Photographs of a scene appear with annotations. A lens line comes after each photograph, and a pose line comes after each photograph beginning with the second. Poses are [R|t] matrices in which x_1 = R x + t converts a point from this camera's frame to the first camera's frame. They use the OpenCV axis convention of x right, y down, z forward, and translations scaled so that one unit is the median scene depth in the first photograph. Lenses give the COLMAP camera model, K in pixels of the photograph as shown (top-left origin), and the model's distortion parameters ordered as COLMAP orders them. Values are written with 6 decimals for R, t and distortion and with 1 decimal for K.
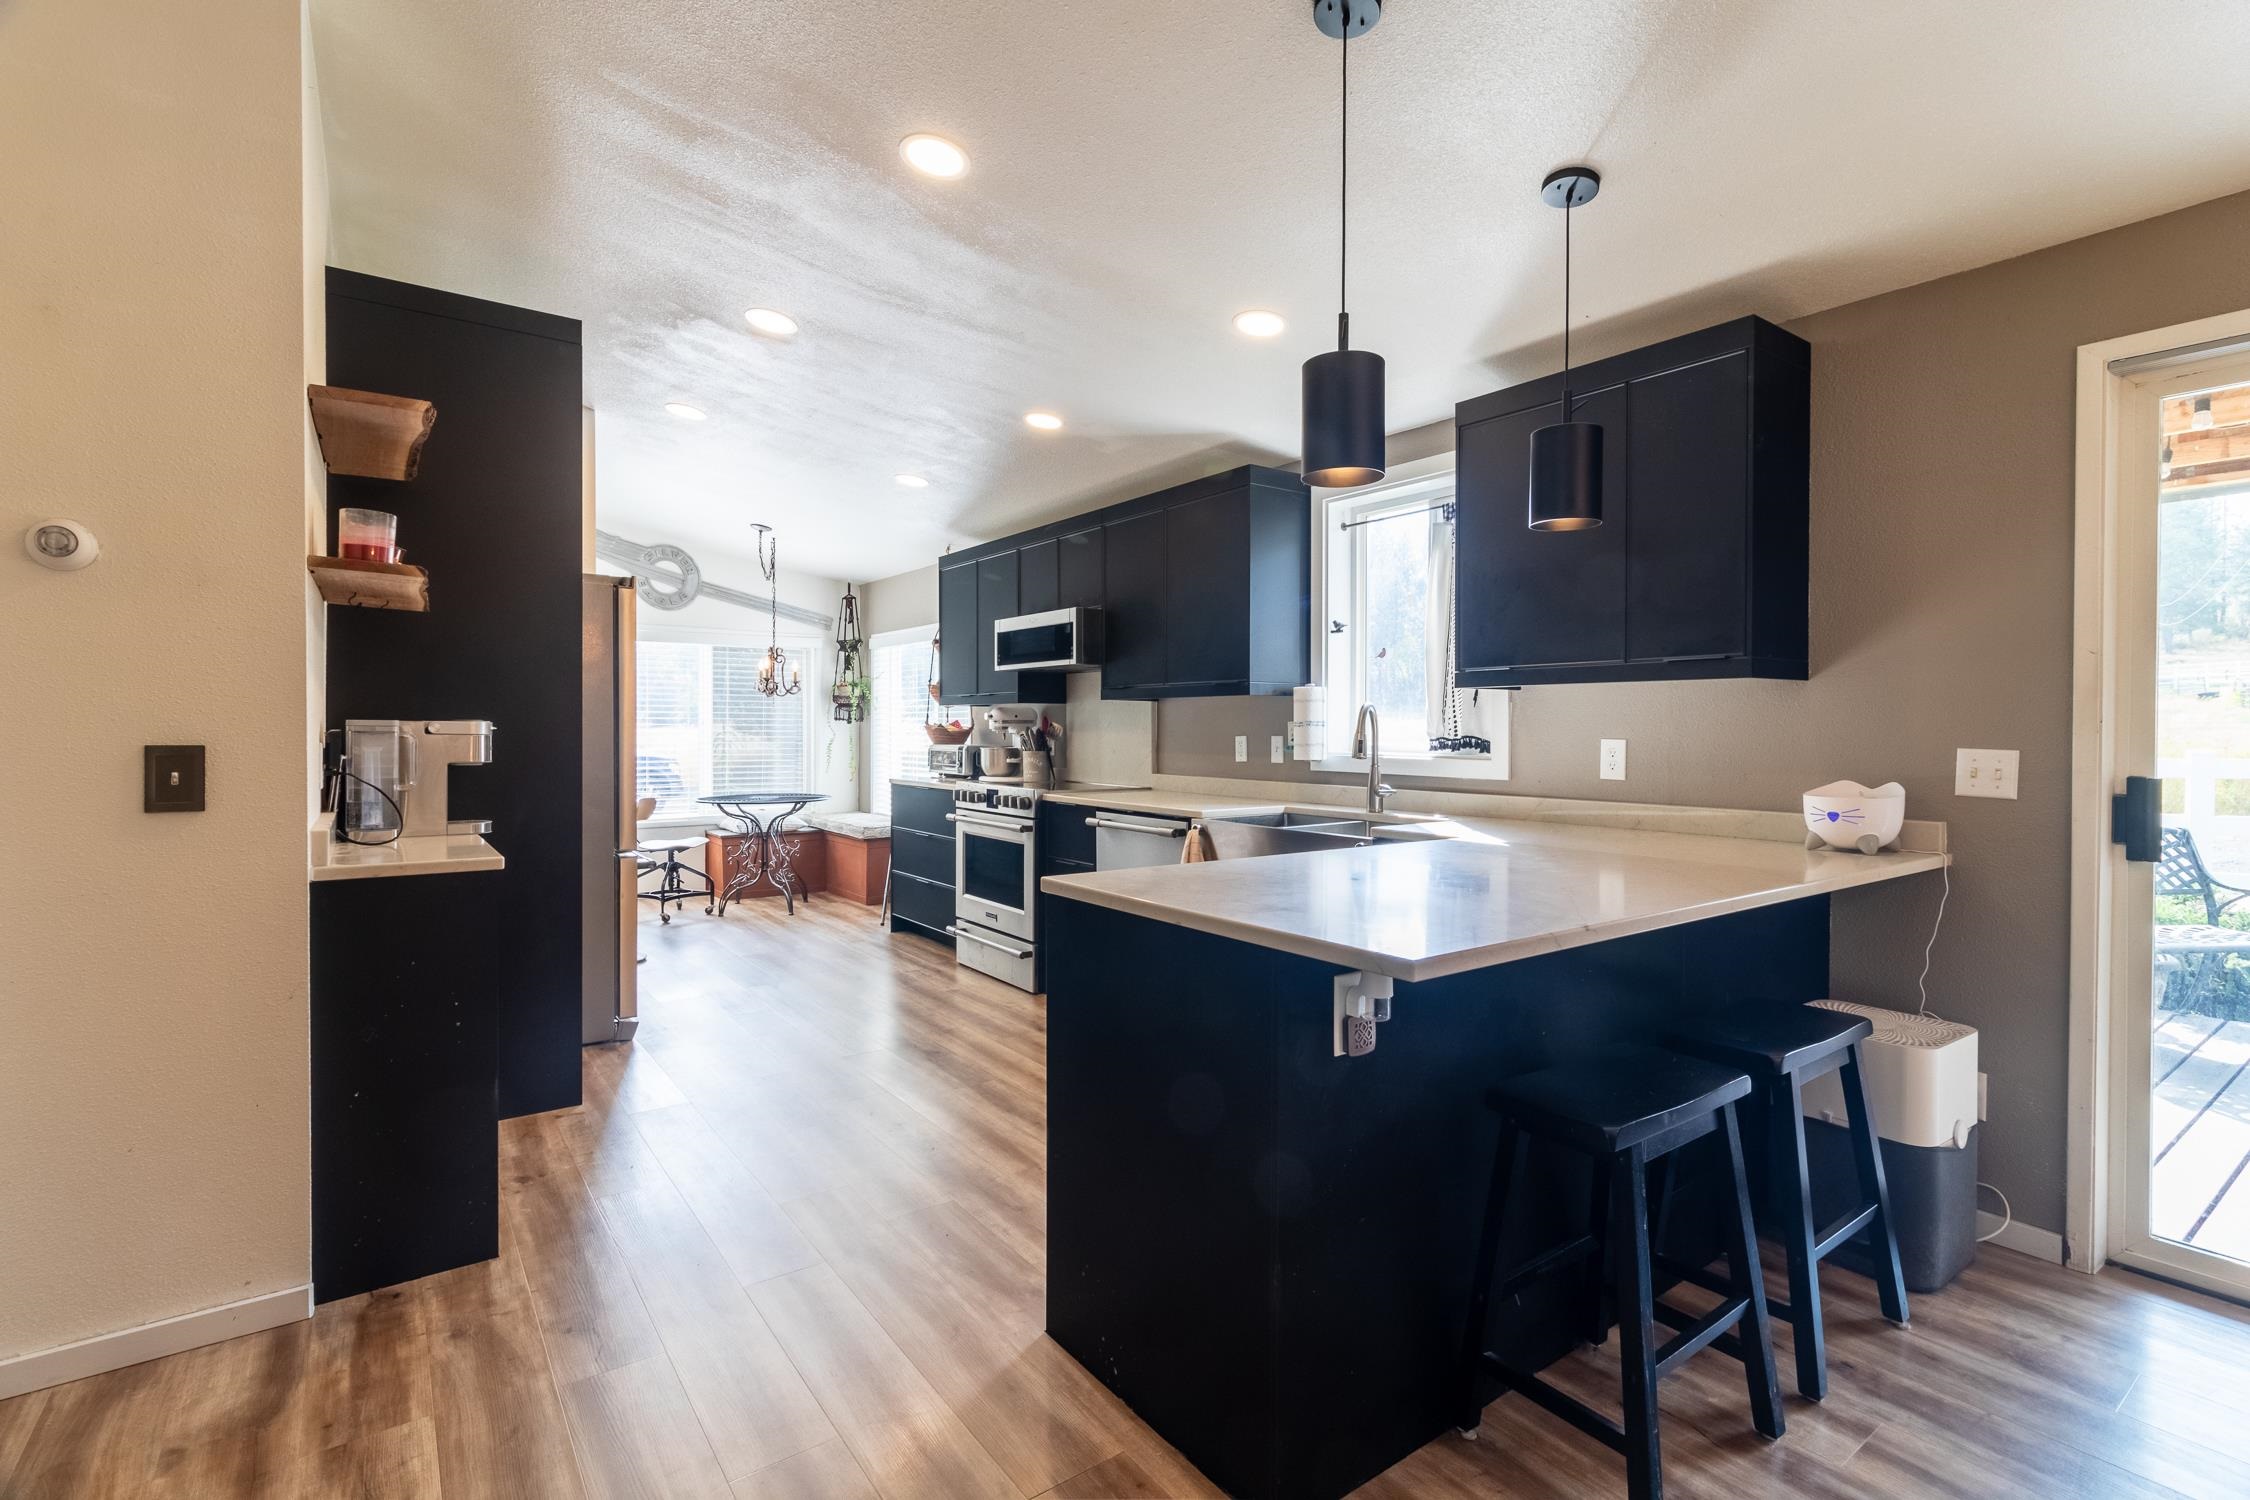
lens RADIAL K [[1035.6, 0, 1120.1], [0, 1035.6, 740.6], [0, 0, 1]] dist [0.001252, 0.000773]
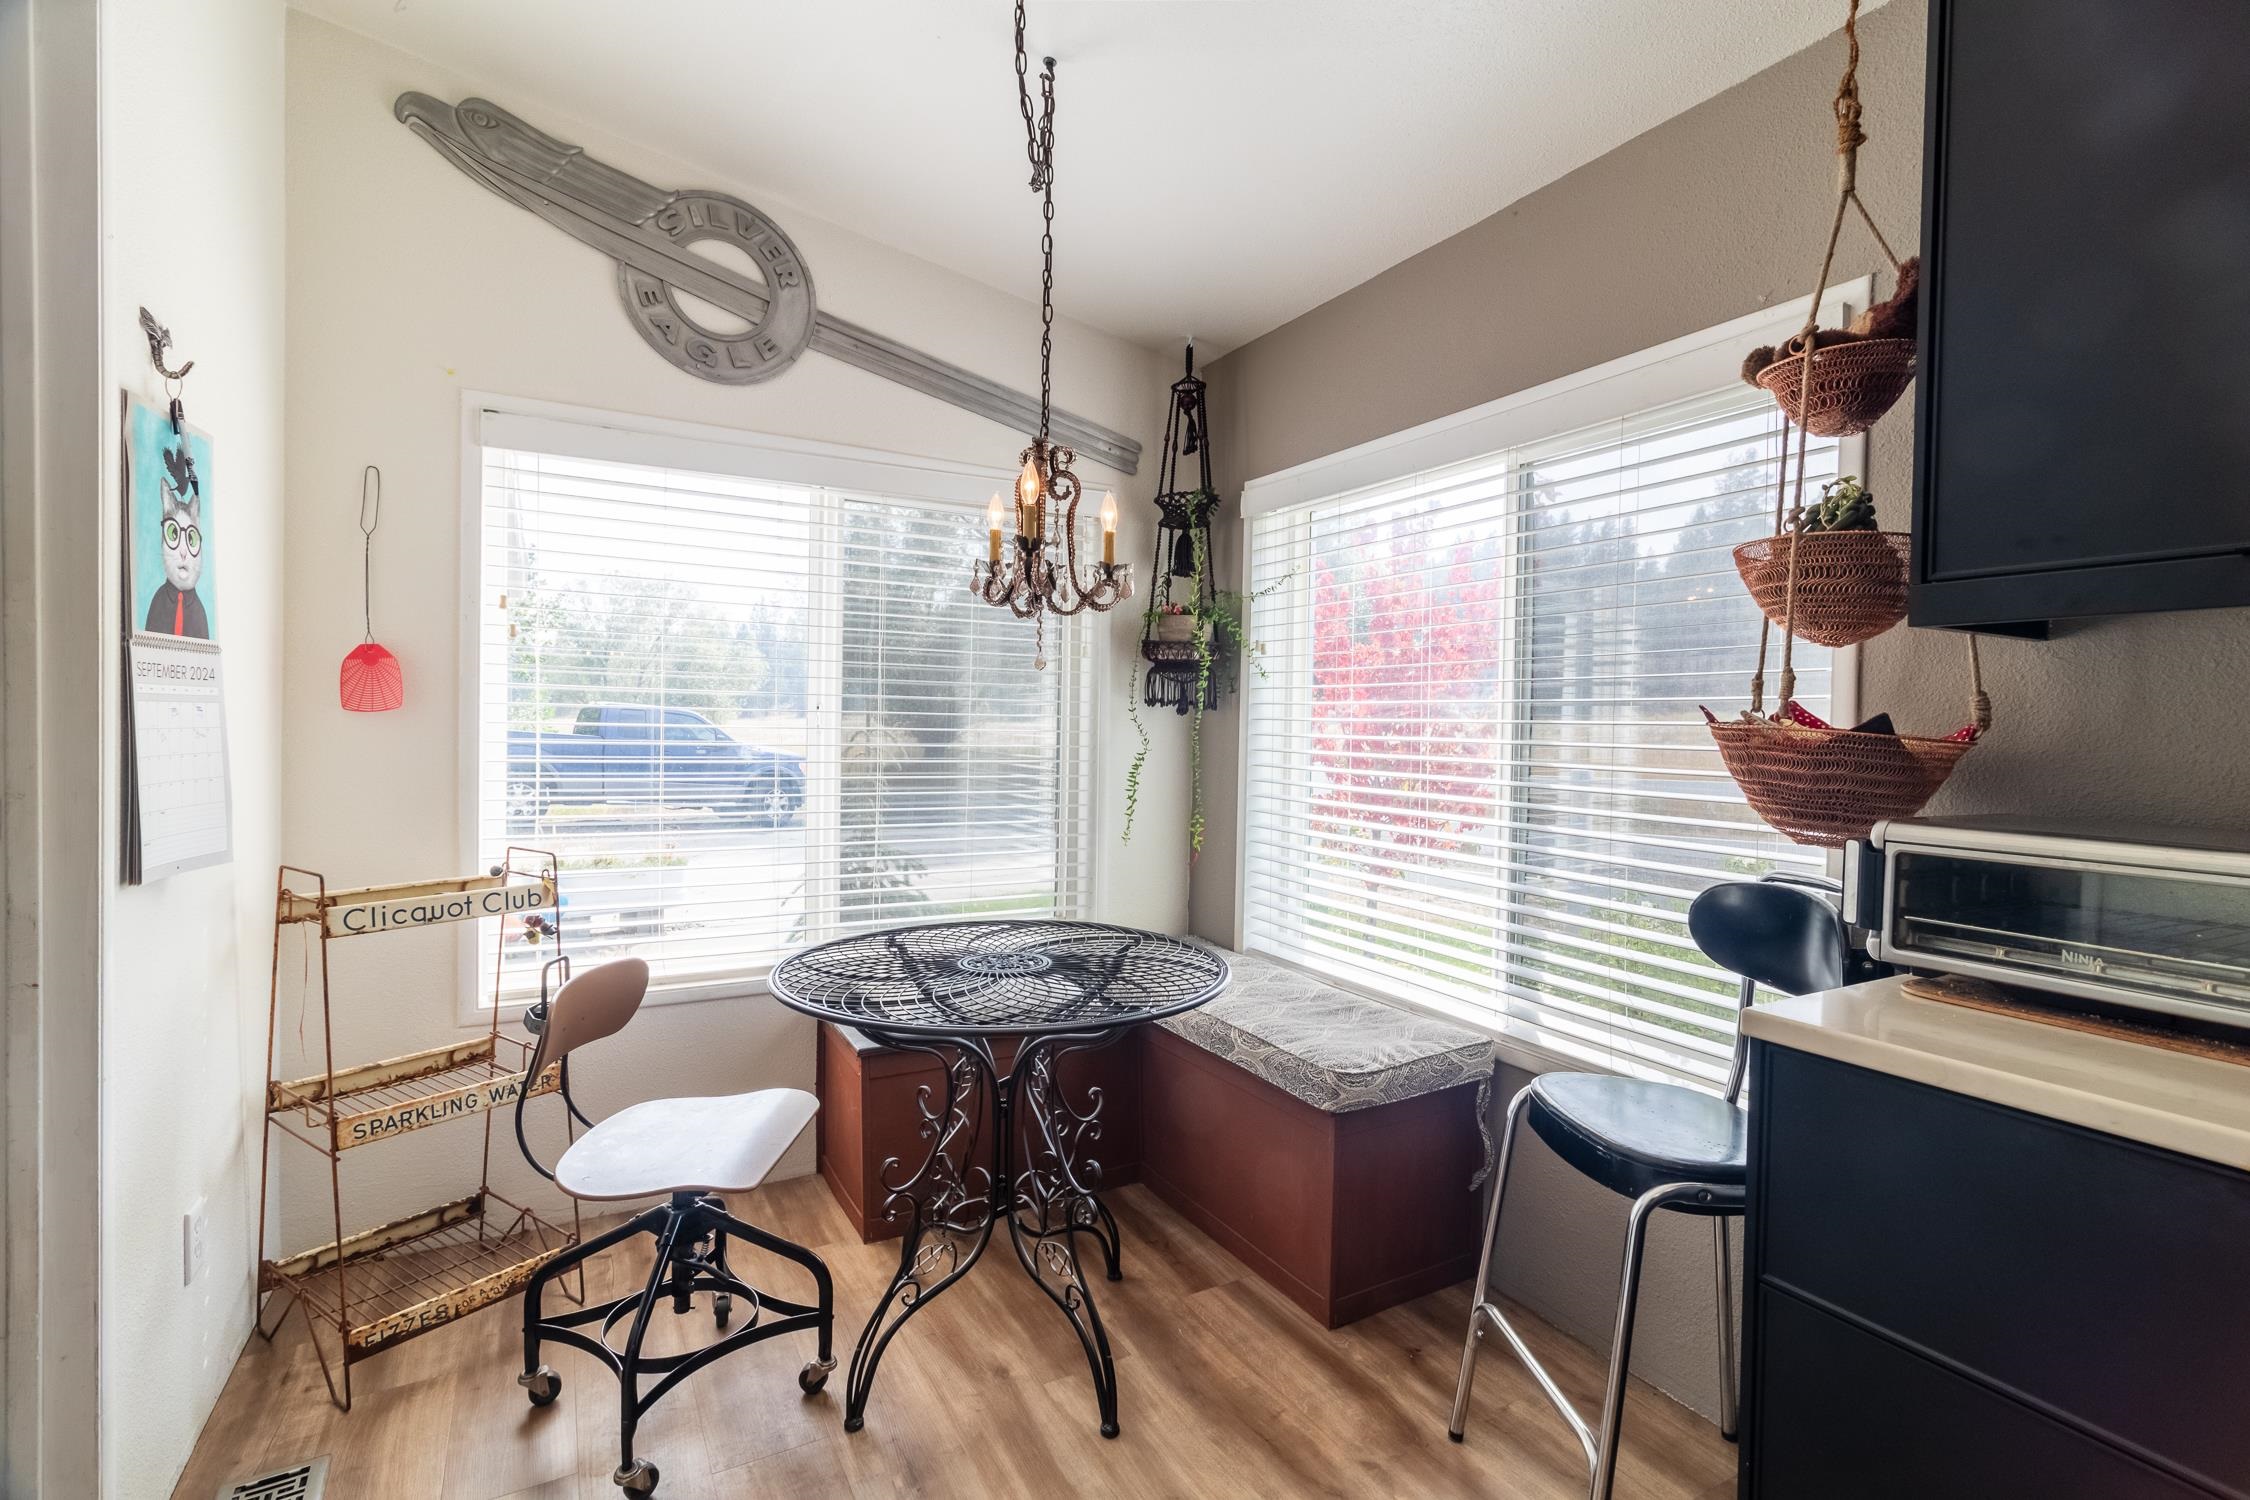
lens RADIAL K [[1035.6, 0, 1120.1], [0, 1035.6, 740.6], [0, 0, 1]] dist [0.001252, 0.000773]
pose [[0.993048, 0.017676, -0.116374, -0.254347], [-0.017342, 0.999842, 0.003887, -0.008137], [0.116424, -0.001842, 0.993198, 0.653010]]
